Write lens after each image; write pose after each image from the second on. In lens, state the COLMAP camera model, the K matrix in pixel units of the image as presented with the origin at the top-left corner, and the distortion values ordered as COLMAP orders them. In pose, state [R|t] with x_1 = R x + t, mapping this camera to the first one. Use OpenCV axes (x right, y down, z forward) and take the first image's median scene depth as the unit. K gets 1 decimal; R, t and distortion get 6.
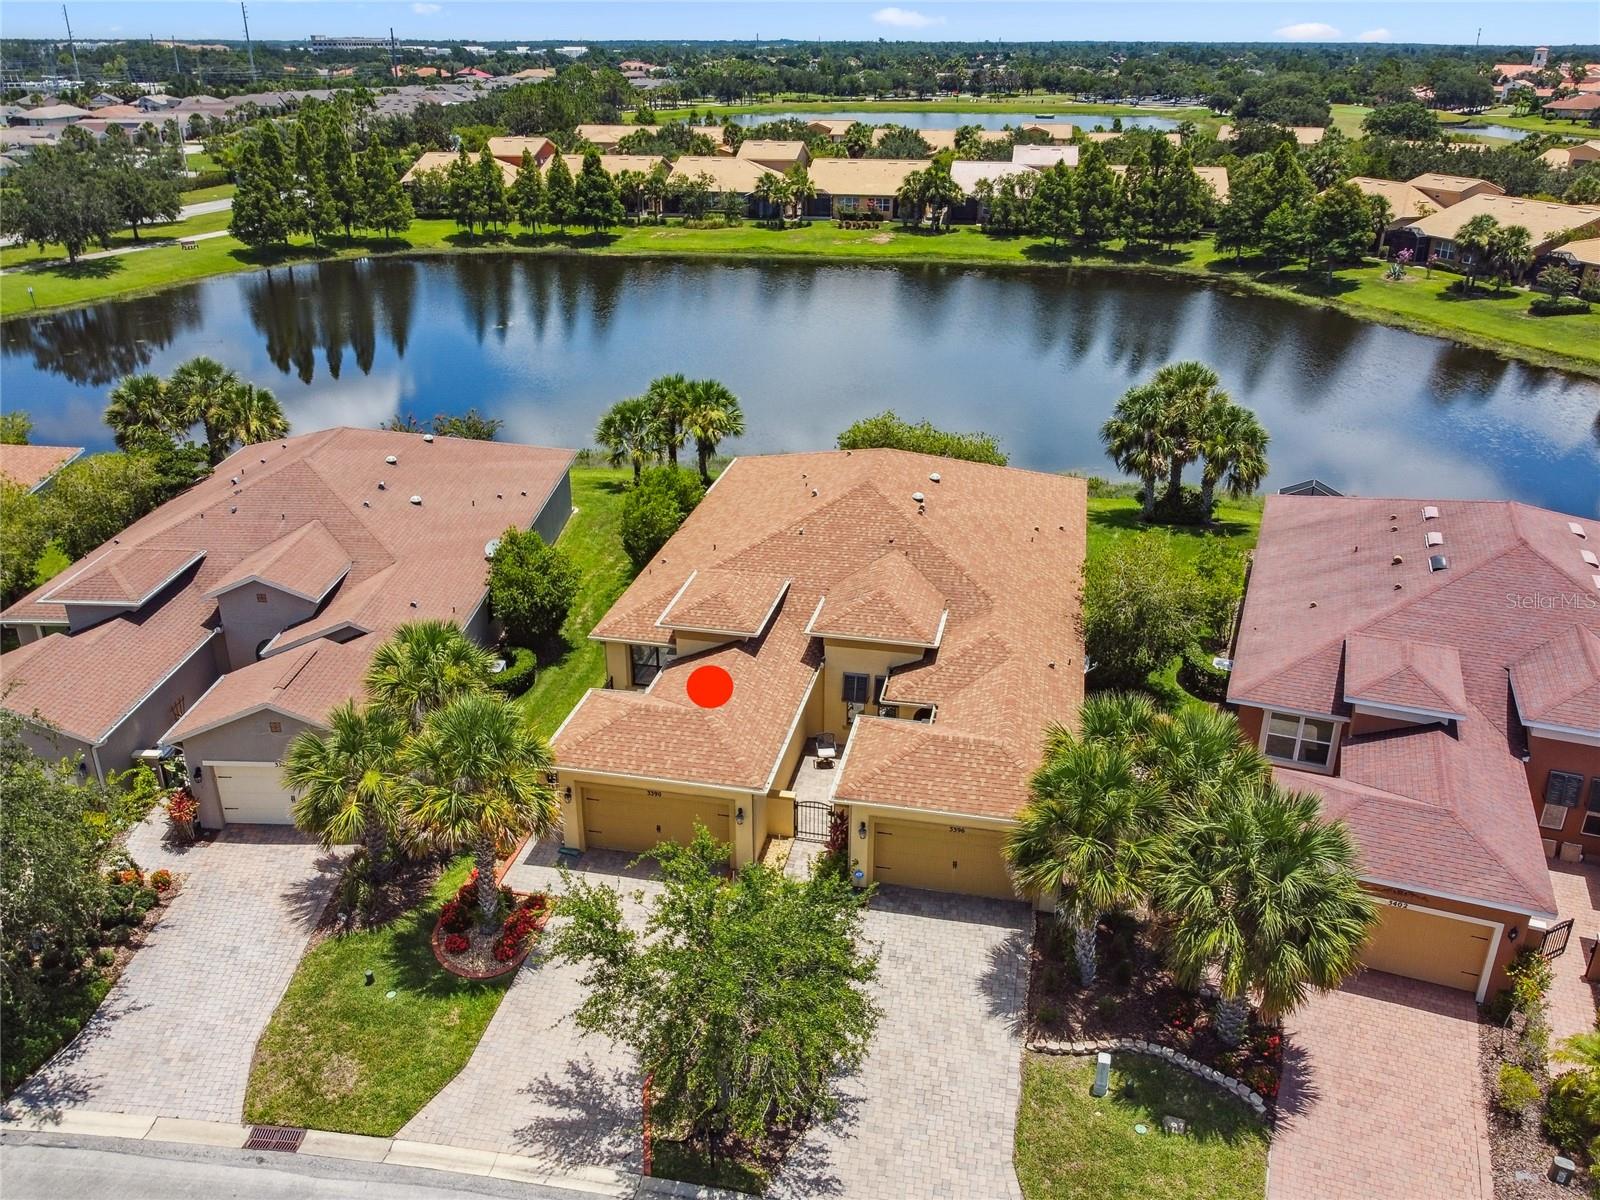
lens RADIAL K [[1283.7, 0, 800.0], [0, 1283.7, 600.0], [0, 0, 1]] dist [-0.014468, 0.008442]
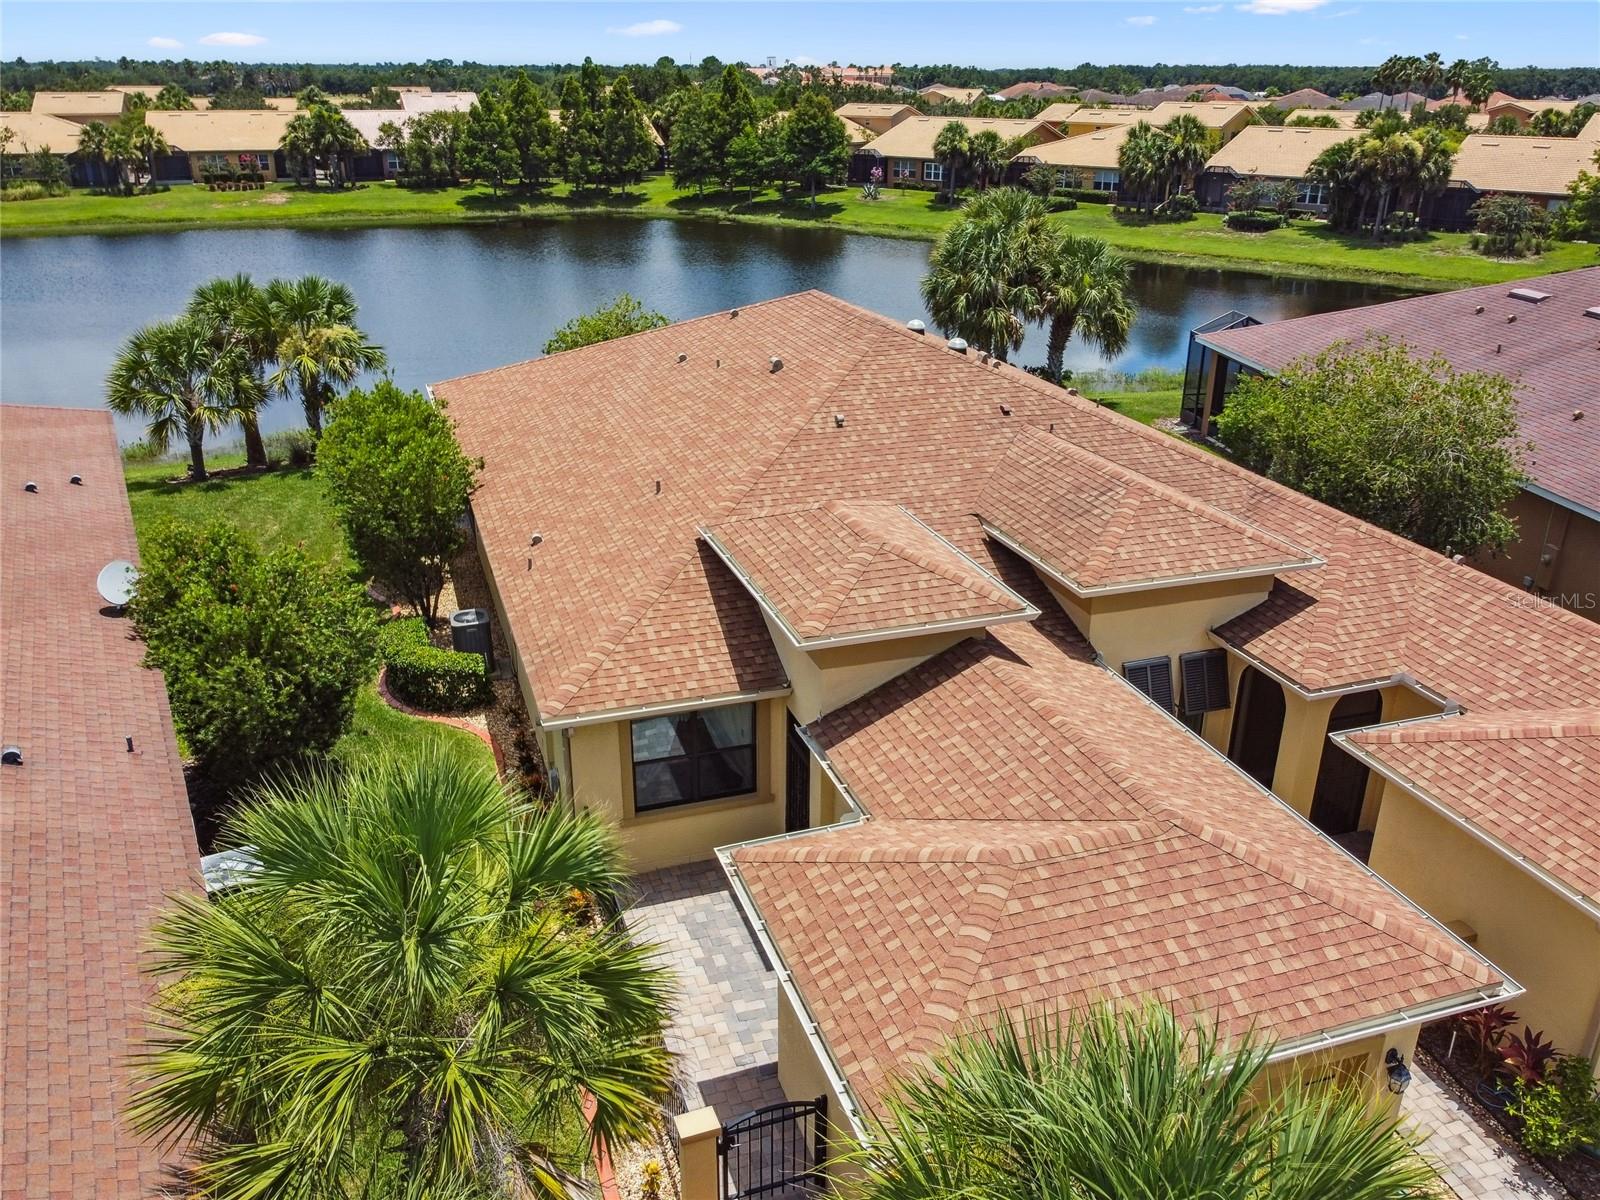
lens RADIAL K [[1266.3, 0, 792.8], [0, 1266.3, 605.0], [0, 0, 1]] dist [-0.009444, 0.004180]
pose [[0.861650, -0.195189, 0.468466, -0.097235], [0.199745, 0.979010, 0.040519, -0.002799], [-0.466542, 0.058661, 0.882552, 0.218521]]
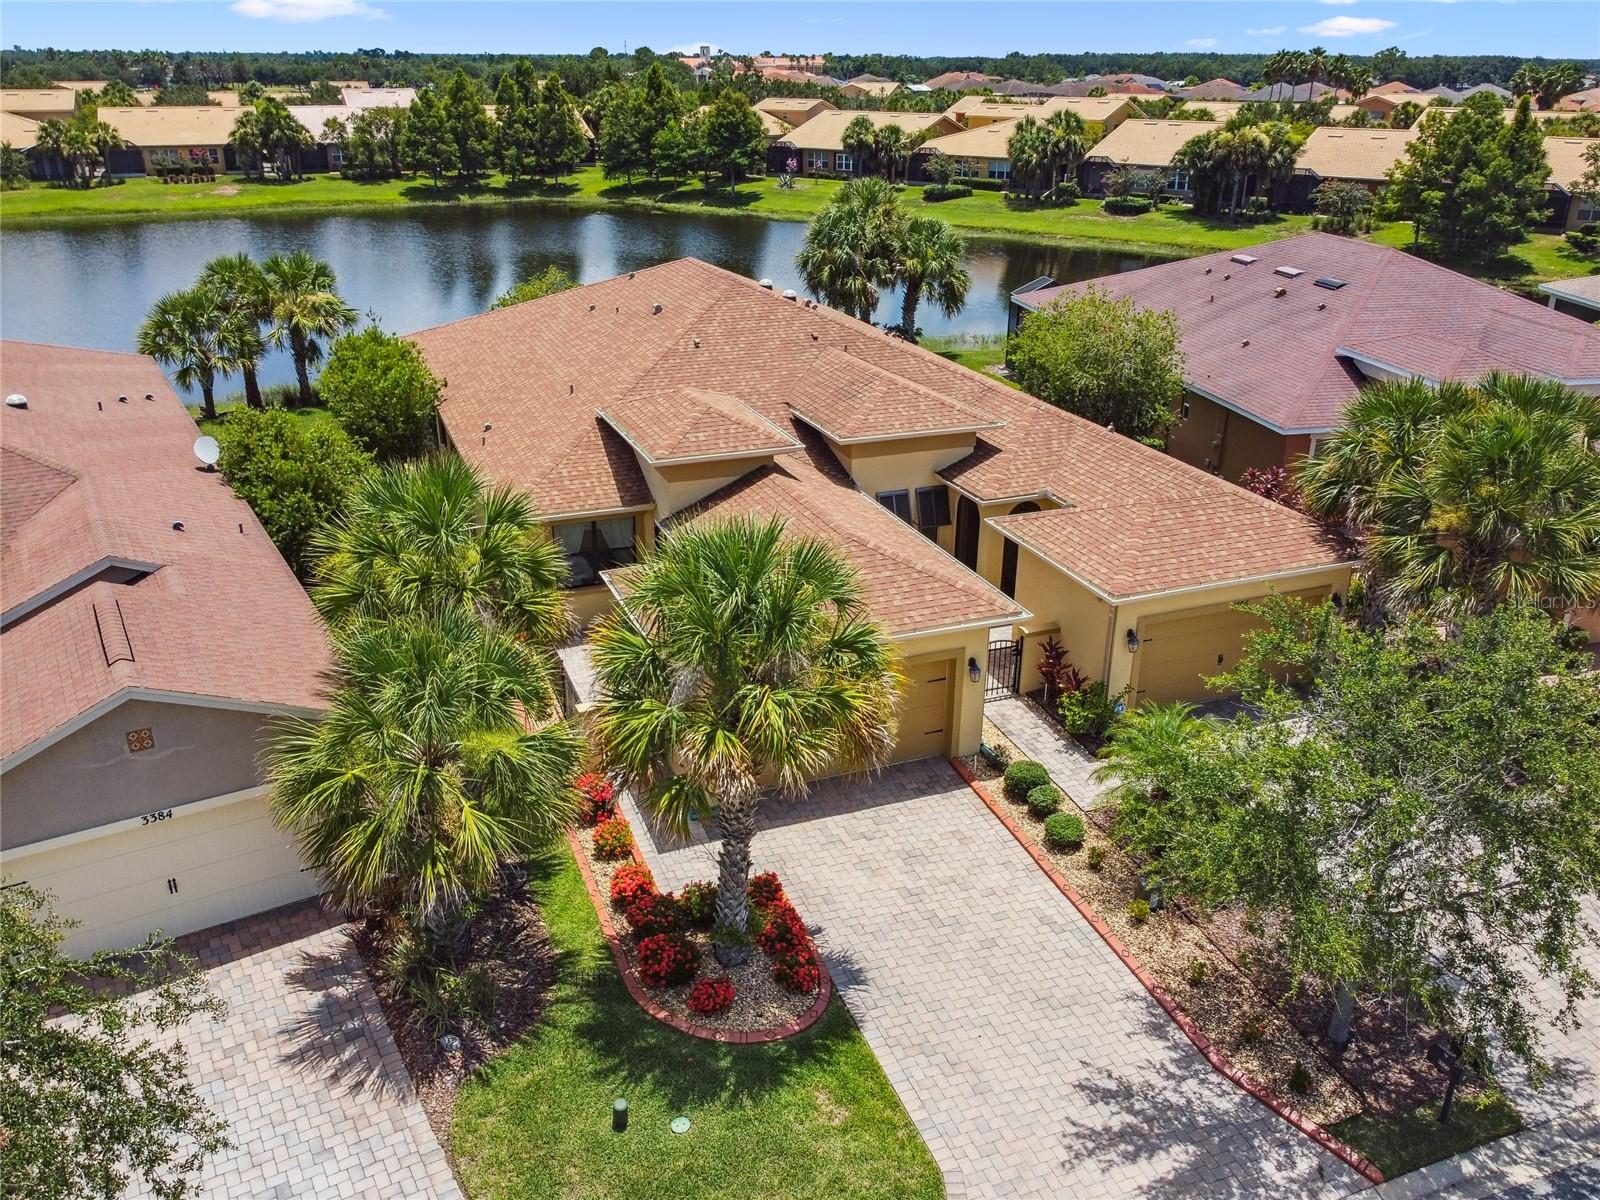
lens RADIAL K [[1266.3, 0, 792.8], [0, 1266.3, 605.0], [0, 0, 1]] dist [-0.009444, 0.004180]
pose [[0.837453, -0.215362, 0.502287, -0.128945], [0.216254, 0.974652, 0.057339, 0.022672], [-0.501904, 0.060602, 0.862798, 0.139100]]
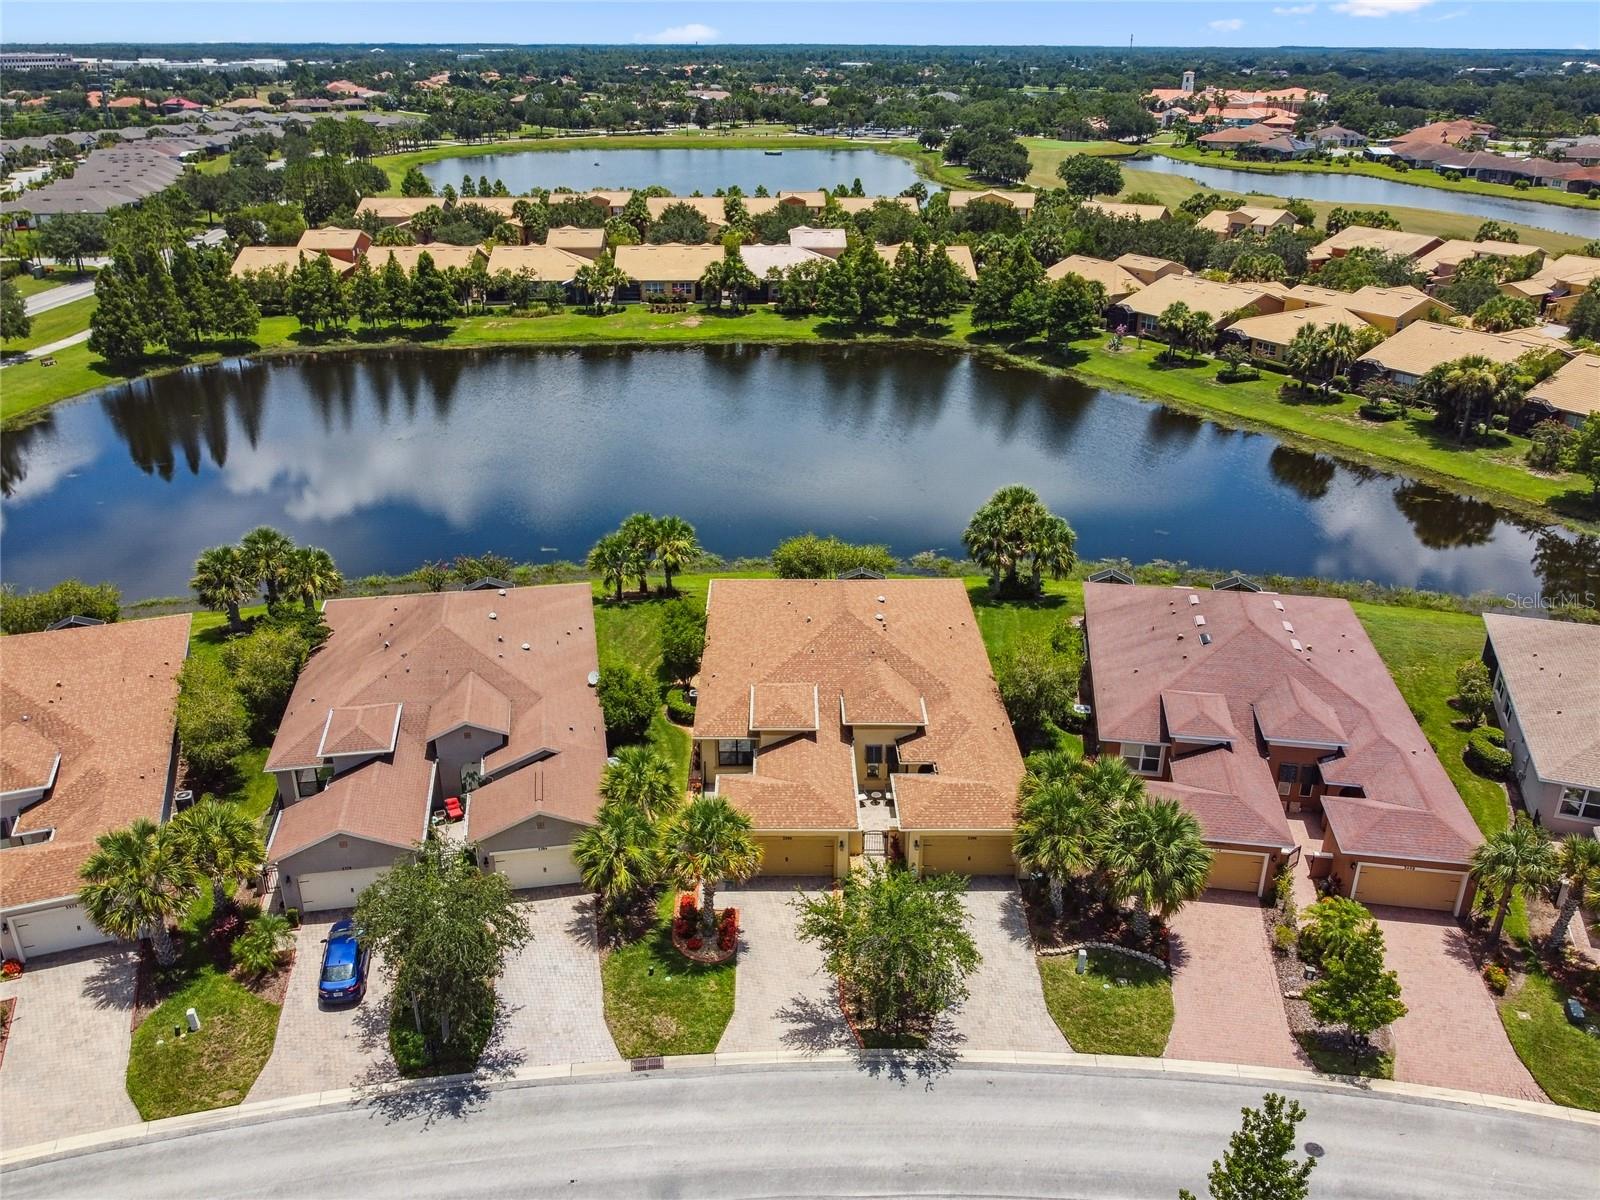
lens RADIAL K [[1271.5, 0, 796.8], [0, 1271.5, 599.2], [0, 0, 1]] dist [-0.009295, -0.001146]
pose [[0.976579, -0.085163, 0.197589, -0.115711], [0.084529, 0.996353, 0.011655, -0.049825], [-0.197861, 0.005320, 0.980216, -0.172969]]
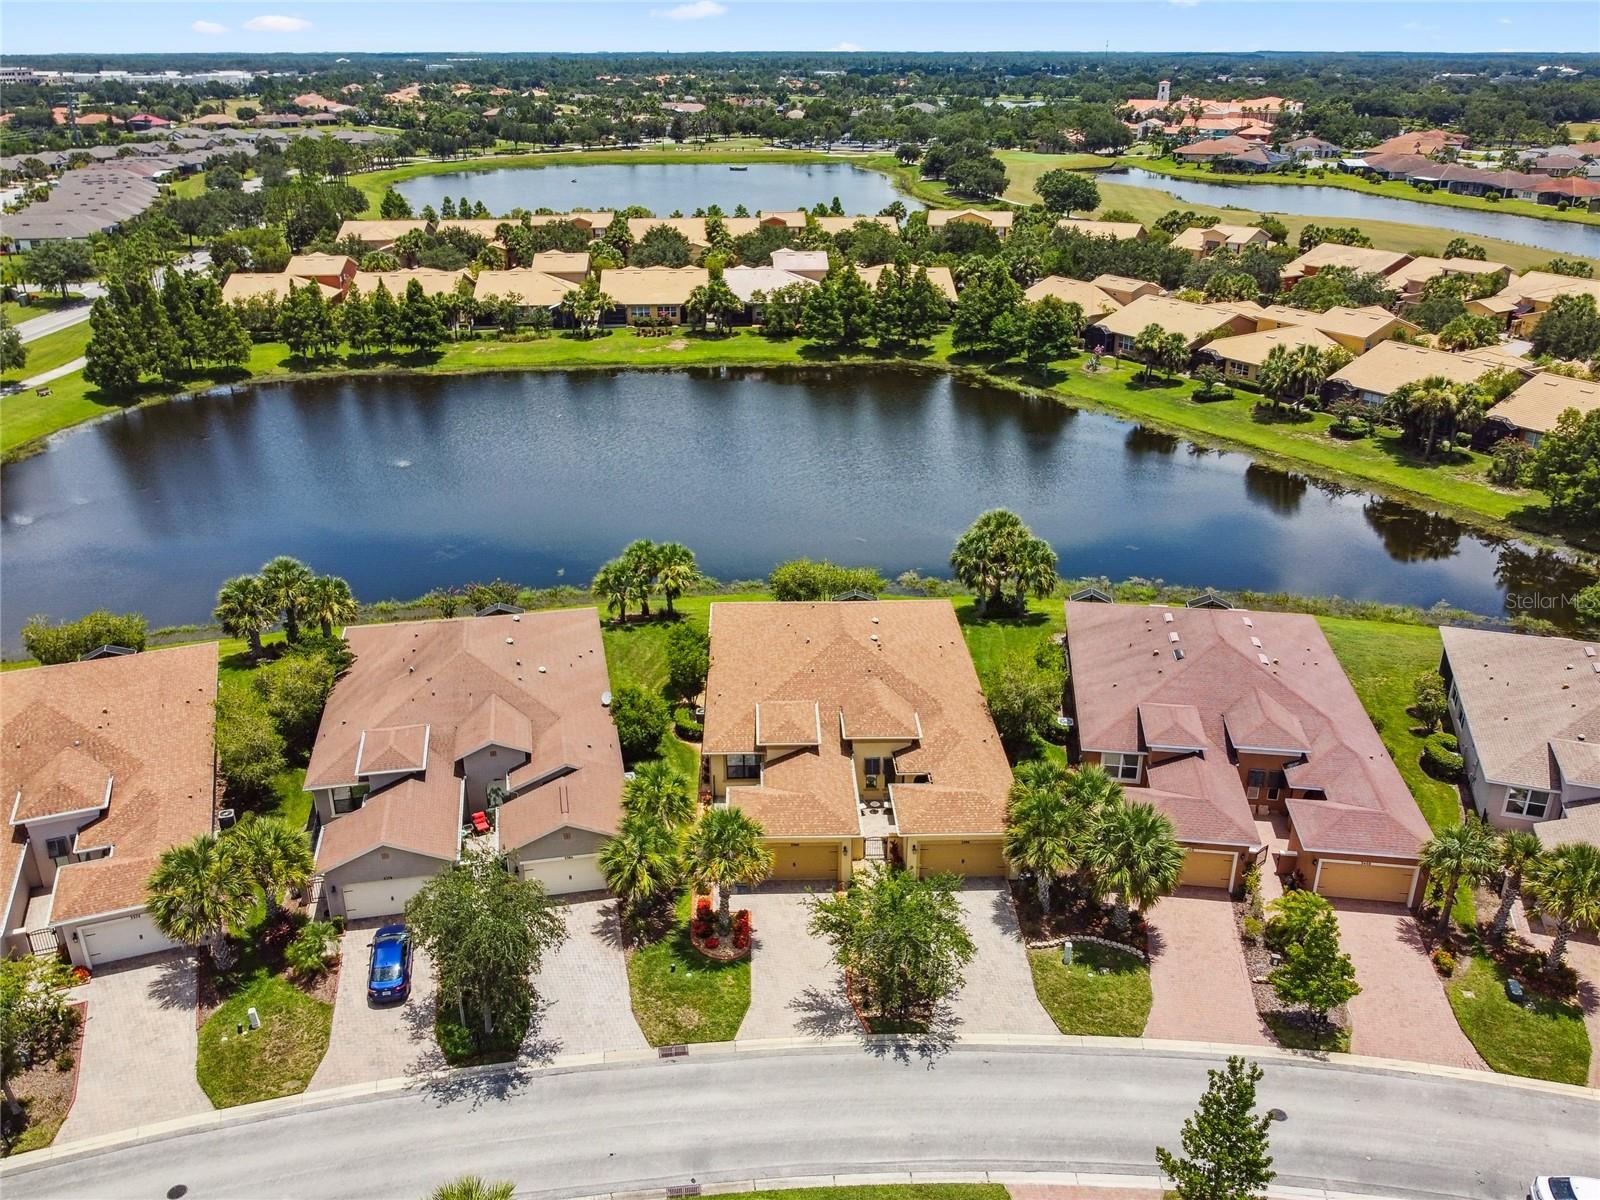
lens RADIAL K [[1293.6, 0, 796.4], [0, 1293.6, 603.6], [0, 0, 1]] dist [-0.010344, 0.002851]
pose [[0.972183, -0.094983, 0.214100, -0.134819], [0.096032, 0.995363, 0.005523, -0.055266], [-0.213631, 0.015191, 0.976796, -0.217785]]
